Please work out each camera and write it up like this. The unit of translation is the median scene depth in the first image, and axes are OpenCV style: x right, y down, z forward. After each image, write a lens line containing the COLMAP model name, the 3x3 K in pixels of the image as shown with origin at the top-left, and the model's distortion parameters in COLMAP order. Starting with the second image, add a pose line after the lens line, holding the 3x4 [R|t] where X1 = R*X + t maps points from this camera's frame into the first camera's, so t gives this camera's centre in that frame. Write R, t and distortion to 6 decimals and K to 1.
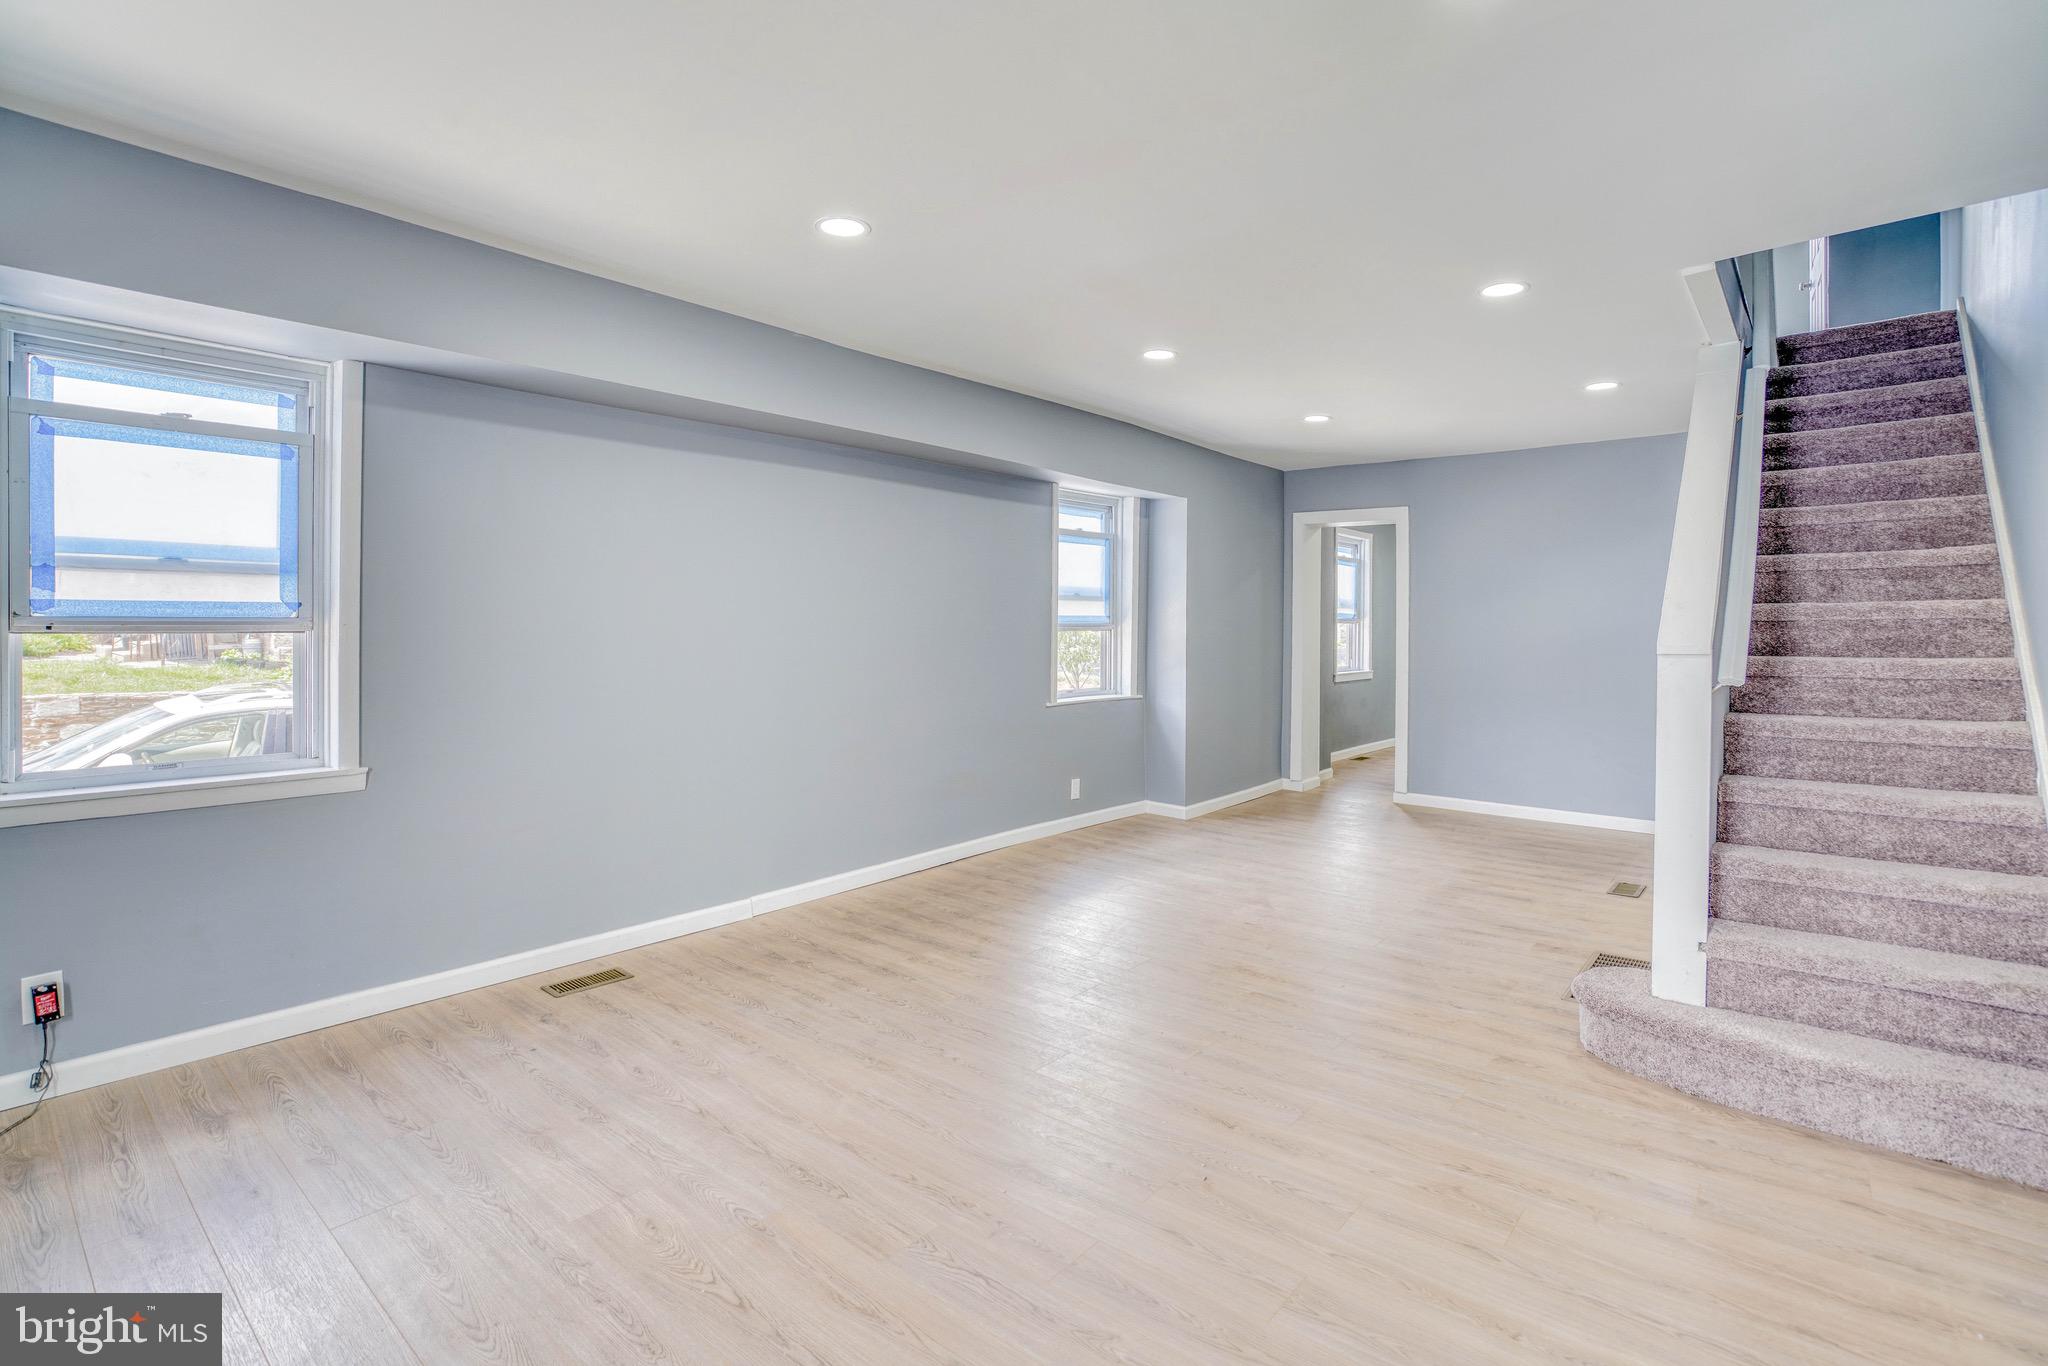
lens RADIAL K [[985.8, 0, 1029.2], [0, 985.8, 617.4], [0, 0, 1]] dist [-0.056029, 0.019219]
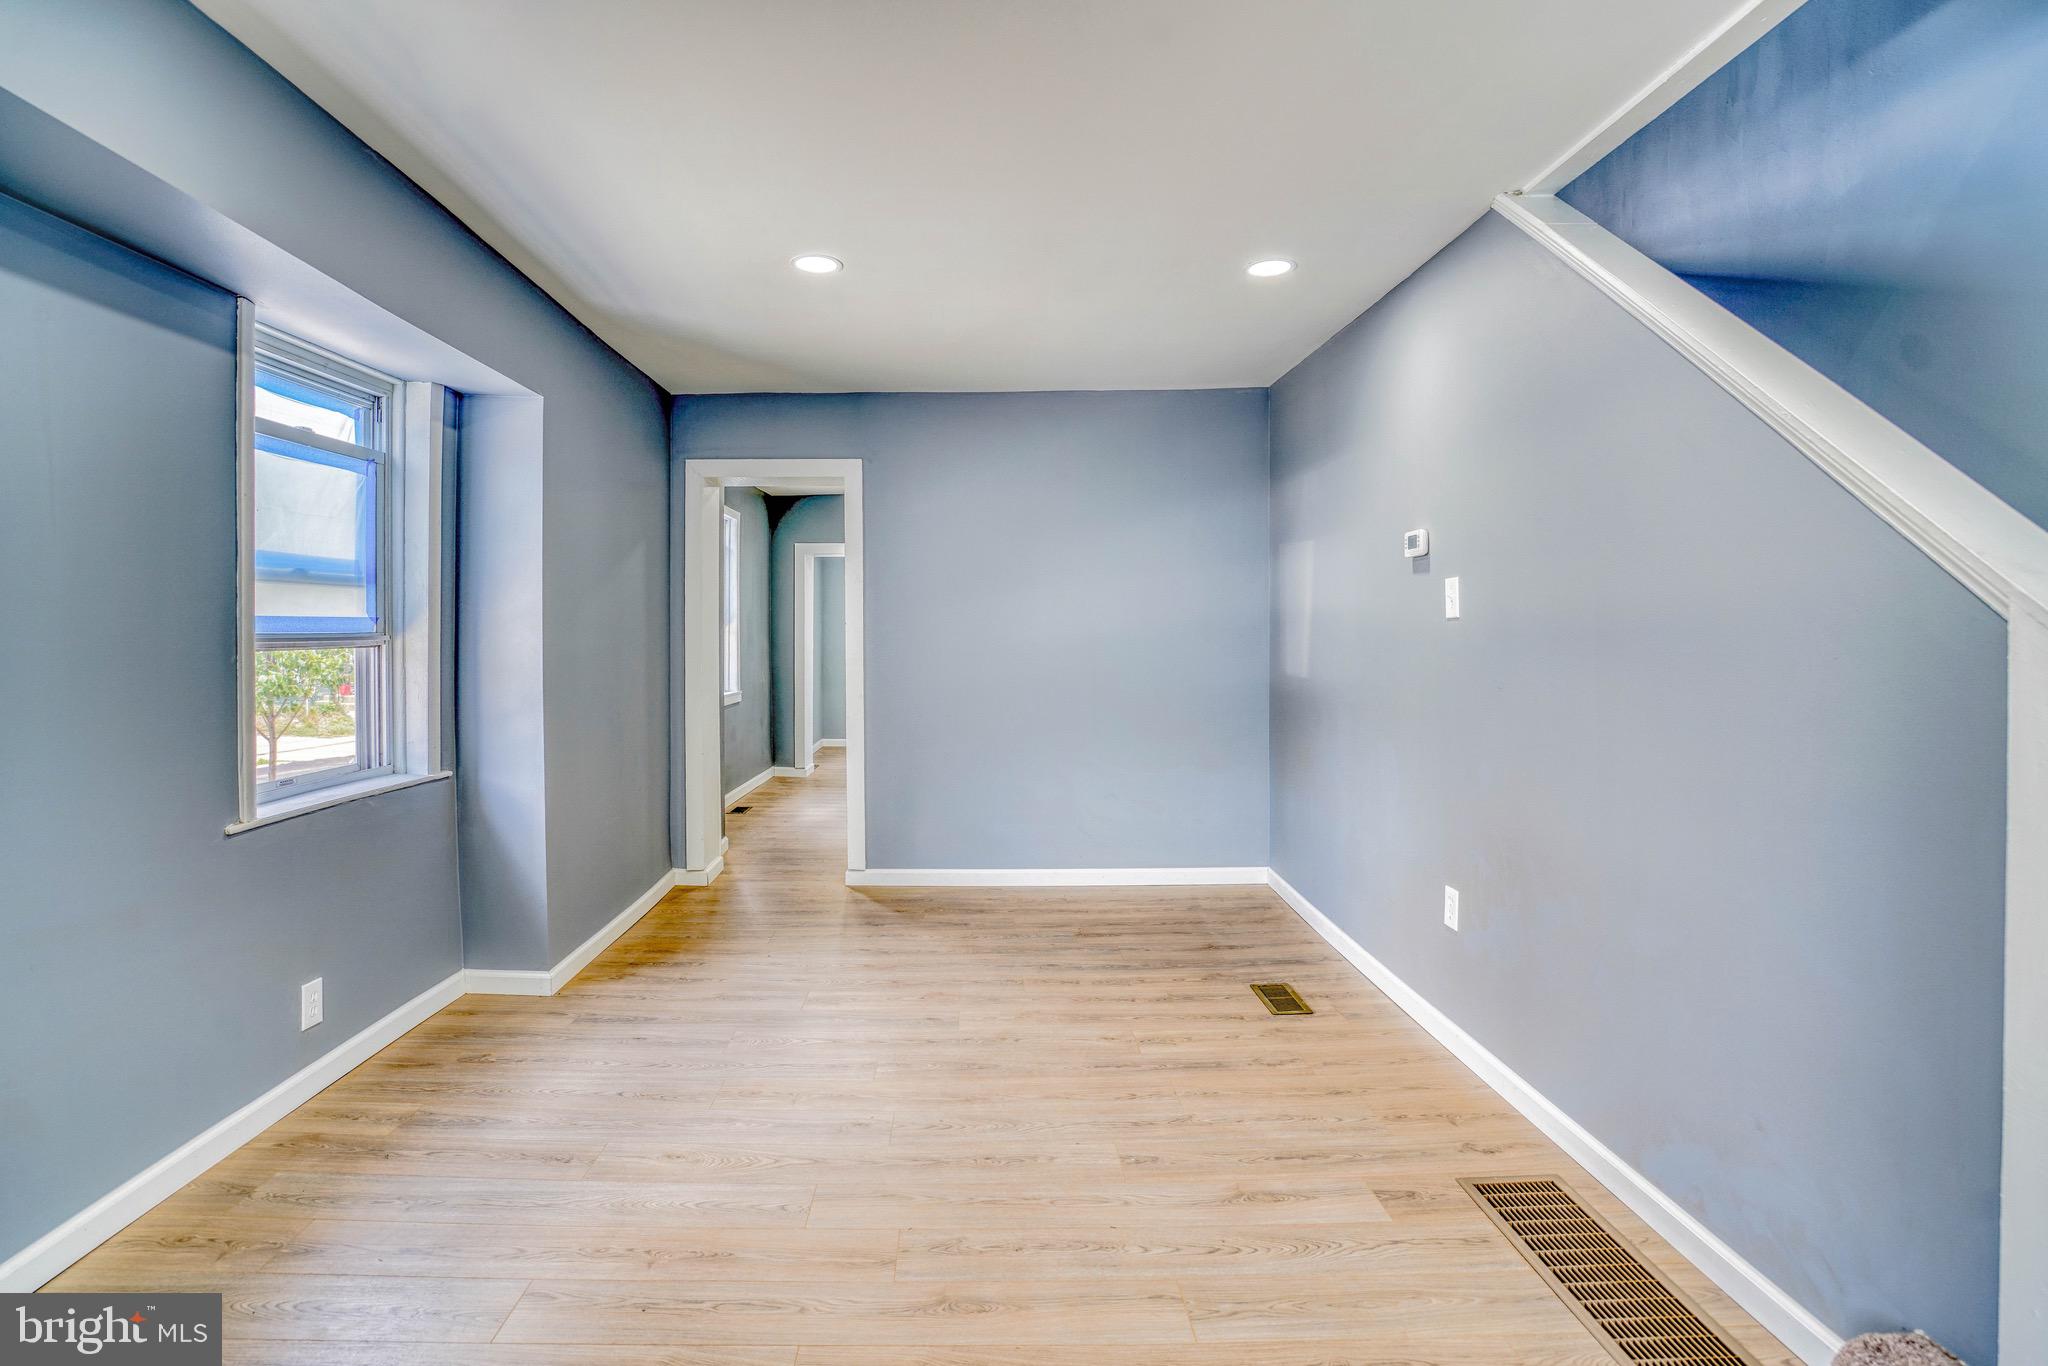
lens RADIAL K [[954.1, 0, 986.8], [0, 954.1, 634.2], [0, 0, 1]] dist [-0.043486, -0.000075]
pose [[0.753727, -0.012723, 0.657065, 0.006897], [0.008287, 0.999917, 0.009856, 0.008980], [-0.657135, -0.001984, 0.753770, 0.821776]]
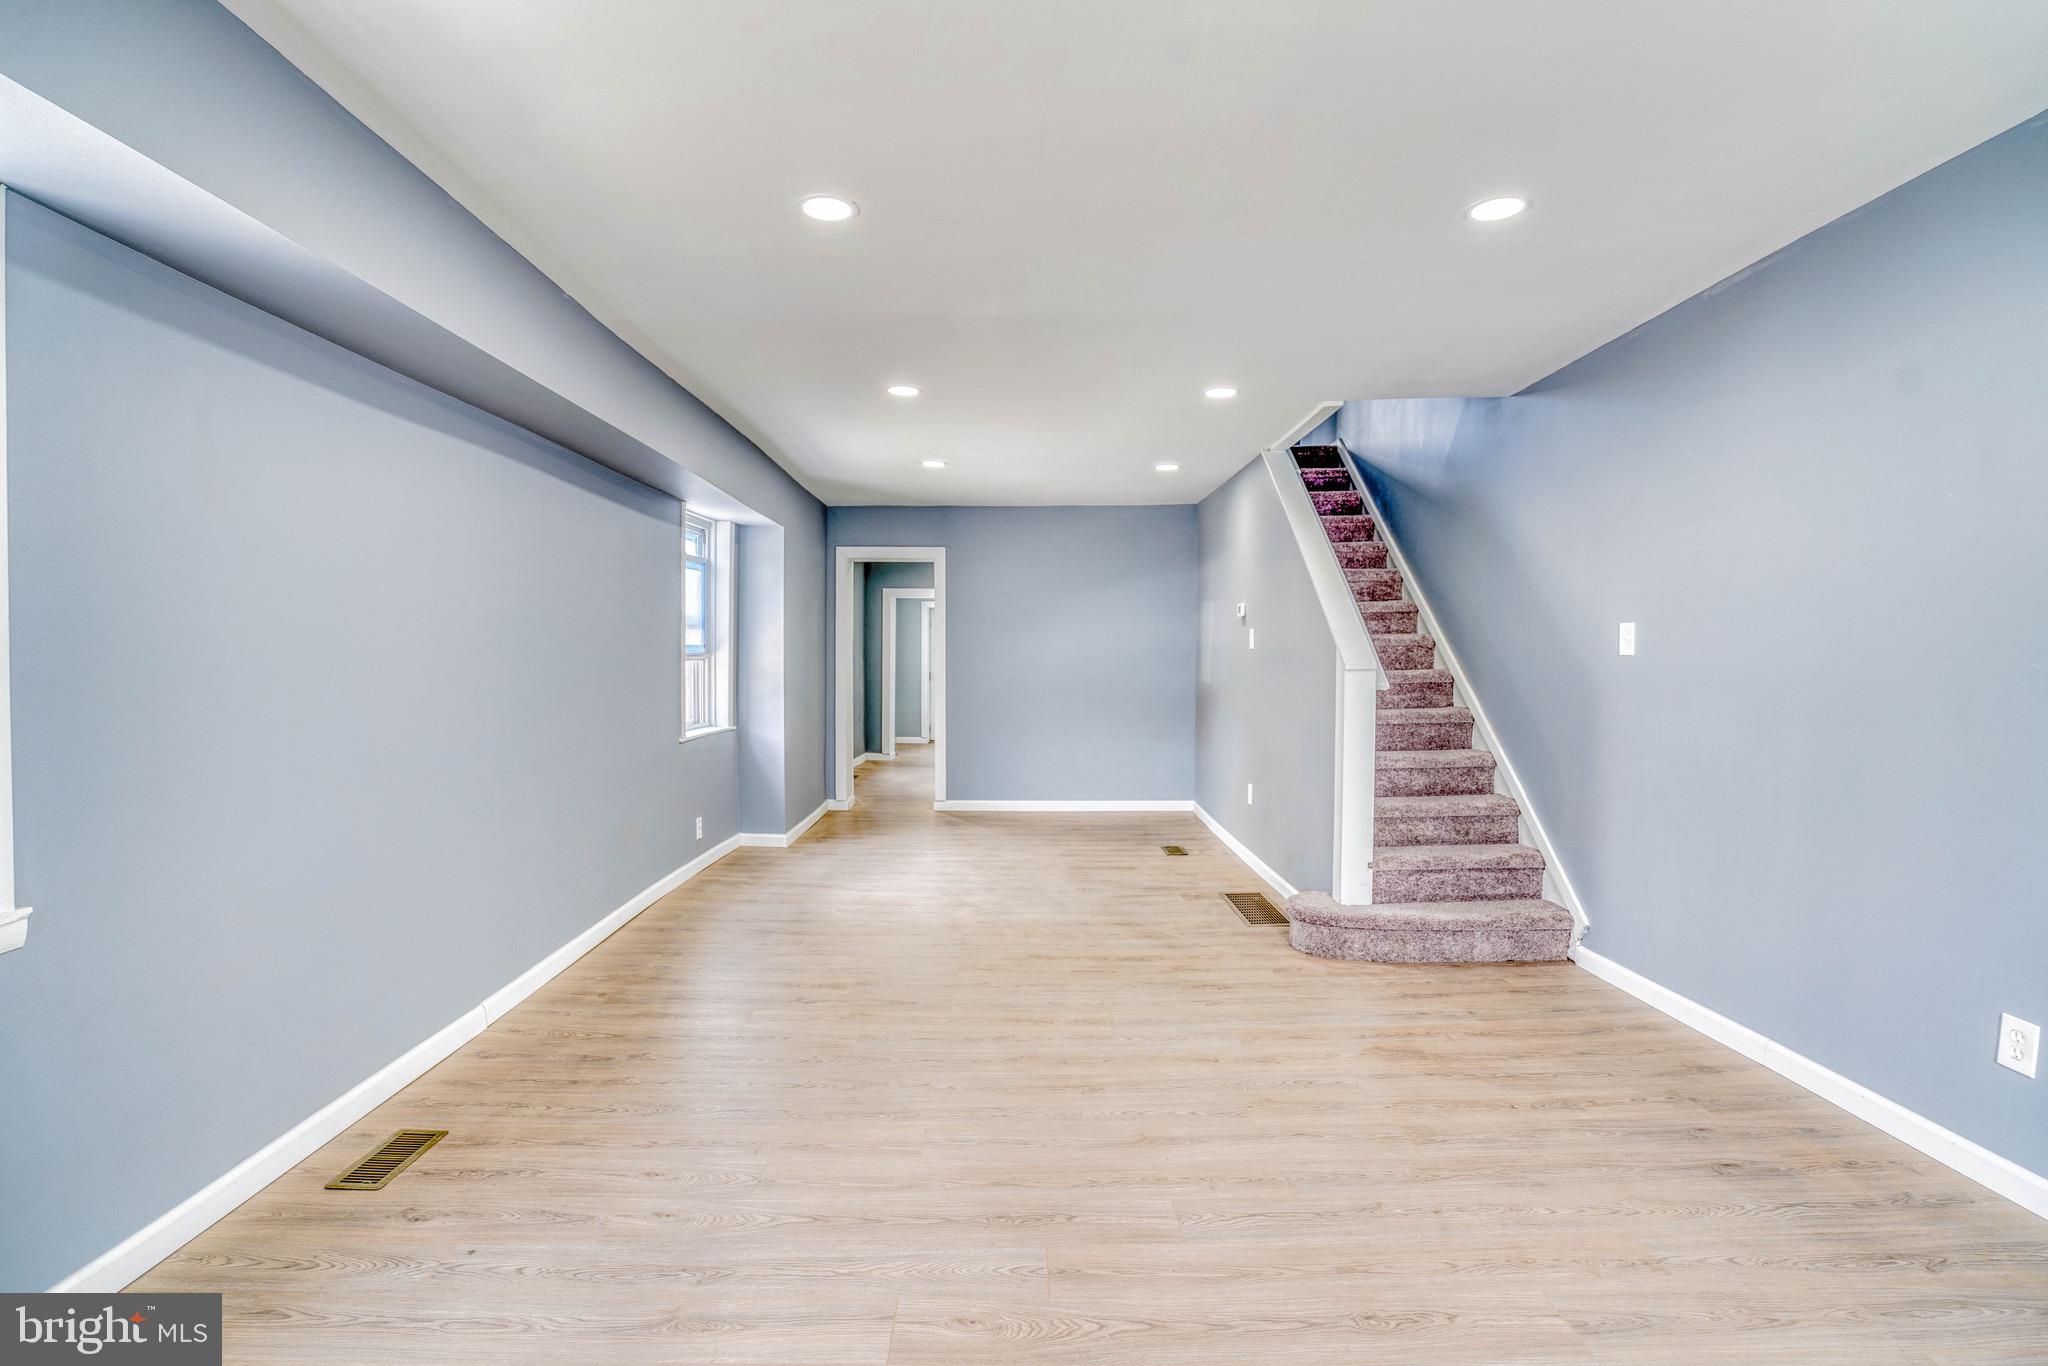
lens RADIAL K [[965.5, 0, 1022.9], [0, 965.5, 651.5], [0, 0, 1]] dist [-0.061499, 0.024994]
pose [[0.759378, -0.003970, 0.650638, -0.530642], [0.001438, 0.999989, 0.004423, 0.002502], [-0.650649, -0.002423, 0.759375, 0.173417]]
